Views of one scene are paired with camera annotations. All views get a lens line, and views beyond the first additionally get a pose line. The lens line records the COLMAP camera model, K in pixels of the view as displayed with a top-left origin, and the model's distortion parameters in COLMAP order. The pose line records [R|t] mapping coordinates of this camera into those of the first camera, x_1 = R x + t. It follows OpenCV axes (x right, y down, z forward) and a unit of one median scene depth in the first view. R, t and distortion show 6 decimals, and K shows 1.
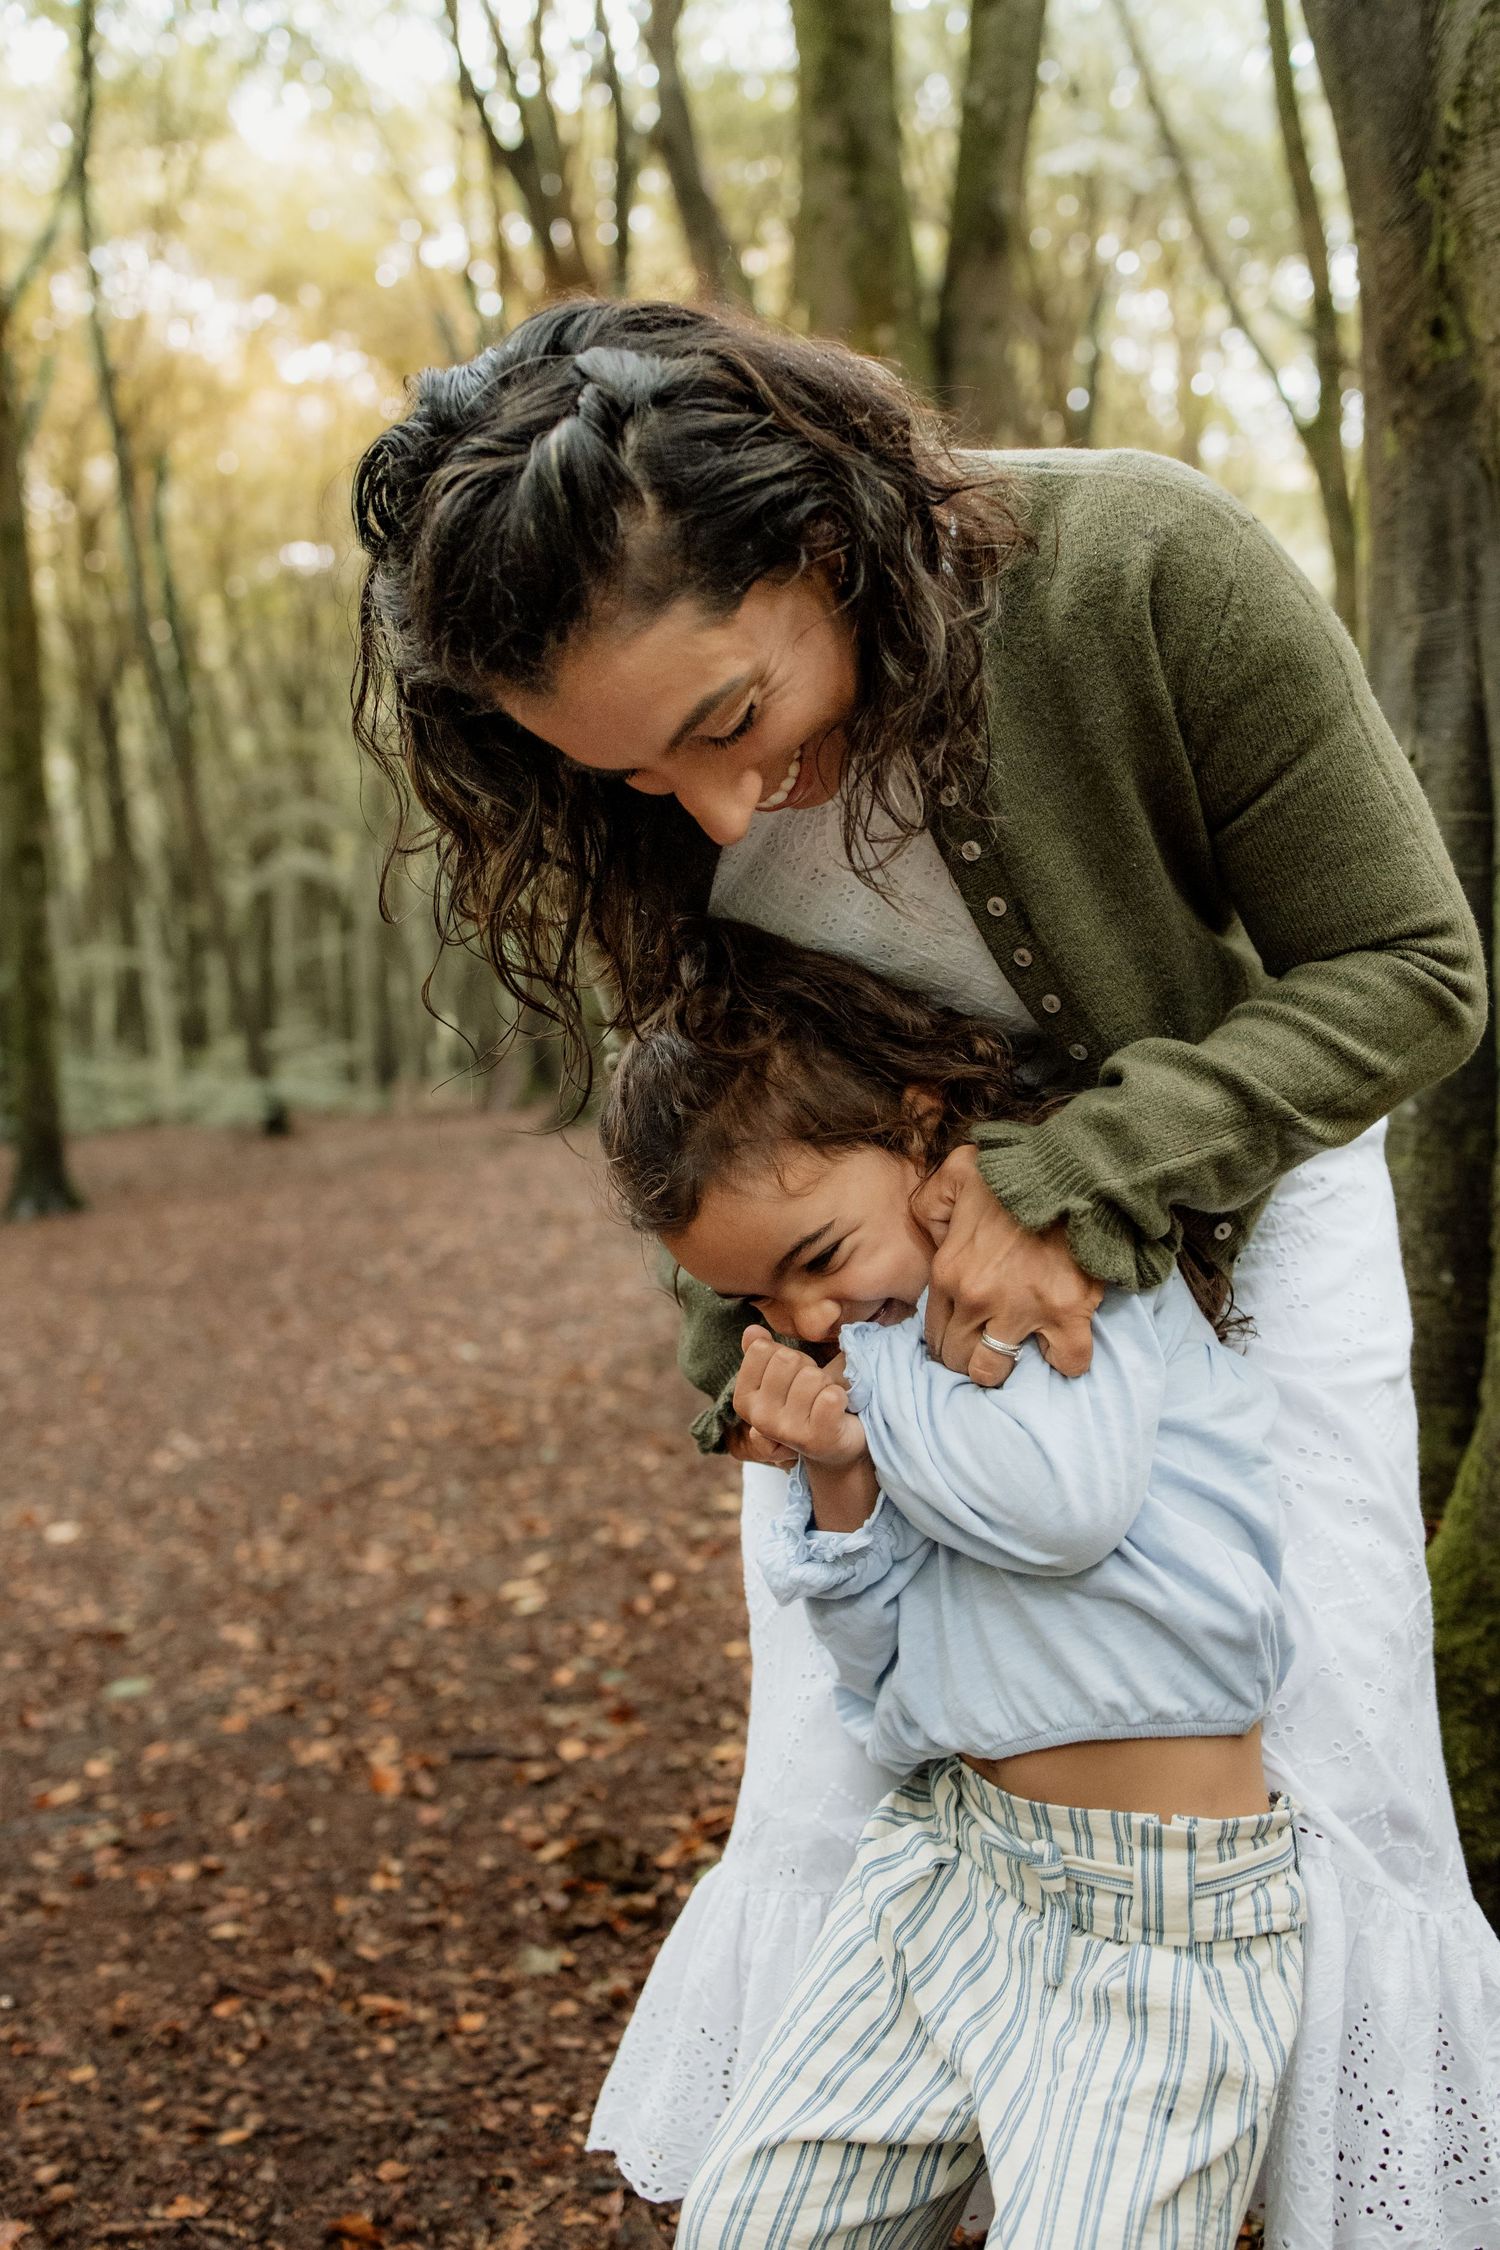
lens RADIAL K [[2232.1, 0, 750.0], [0, 2232.1, 1125.0], [0, 0, 1]] dist [-0.010026, 0.036895]
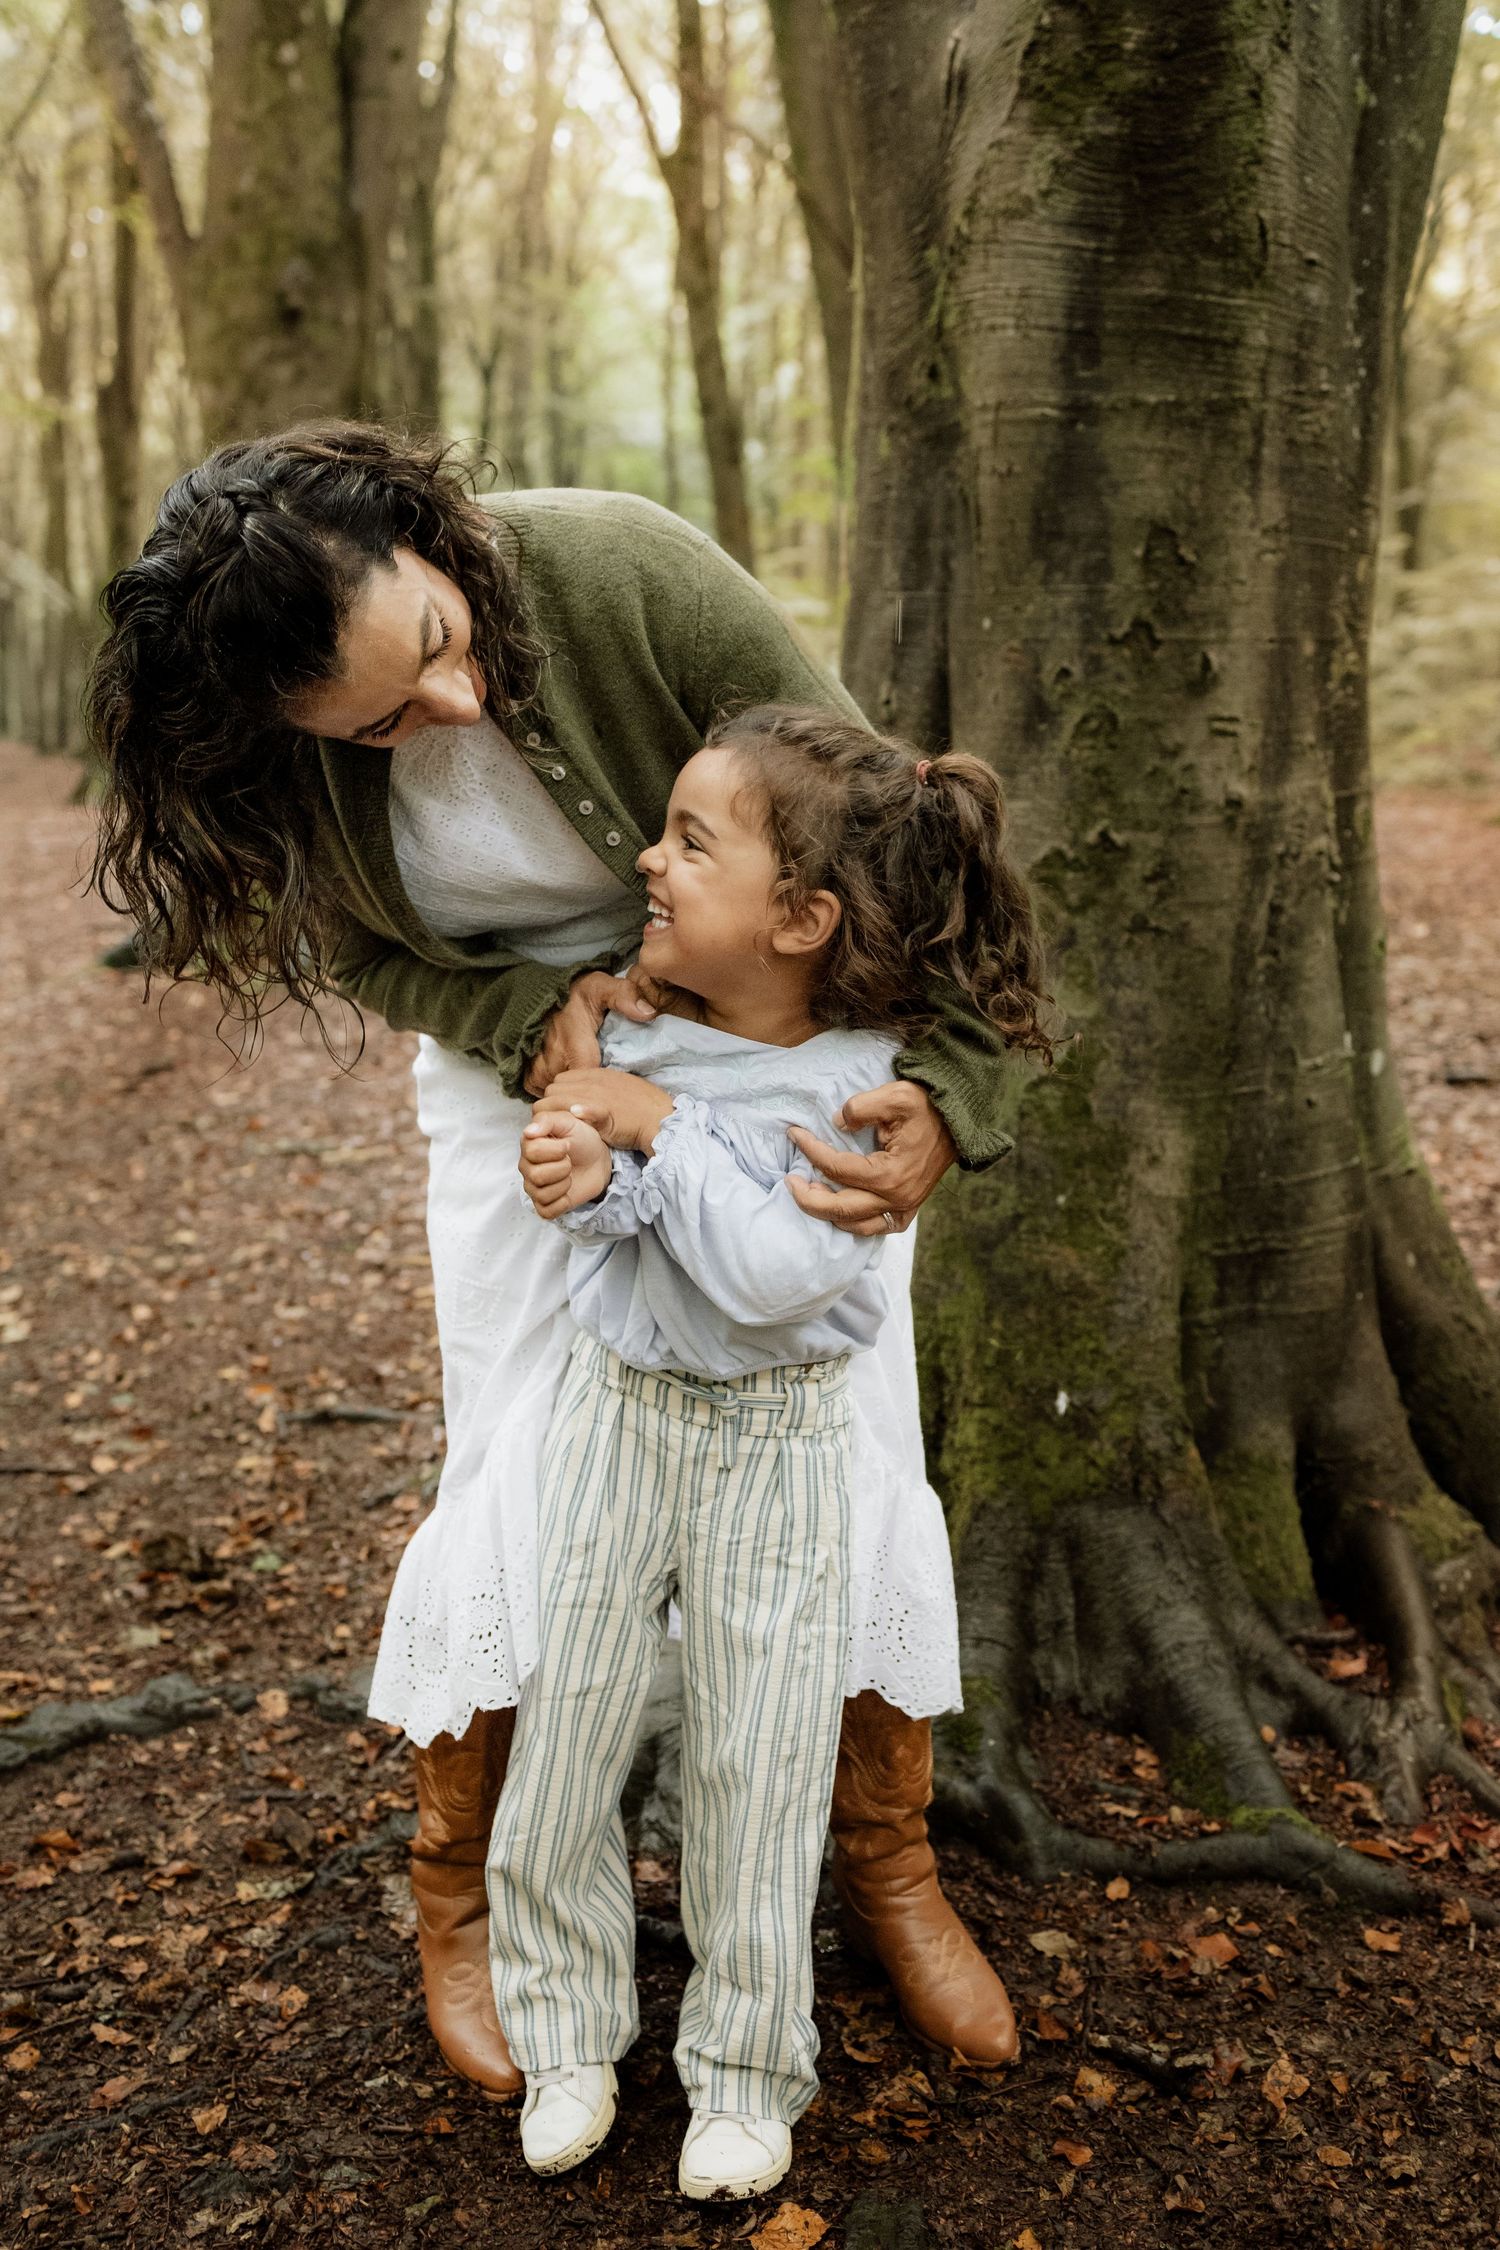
lens RADIAL K [[2195.3, 0, 750.0], [0, 2195.3, 1125.0], [0, 0, 1]] dist [0.007466, -0.009896]
pose [[0.953373, 0.016573, 0.301338, -0.140204], [-0.055677, 0.991011, 0.121645, -0.063748], [-0.296613, -0.132750, 0.945726, -0.187847]]
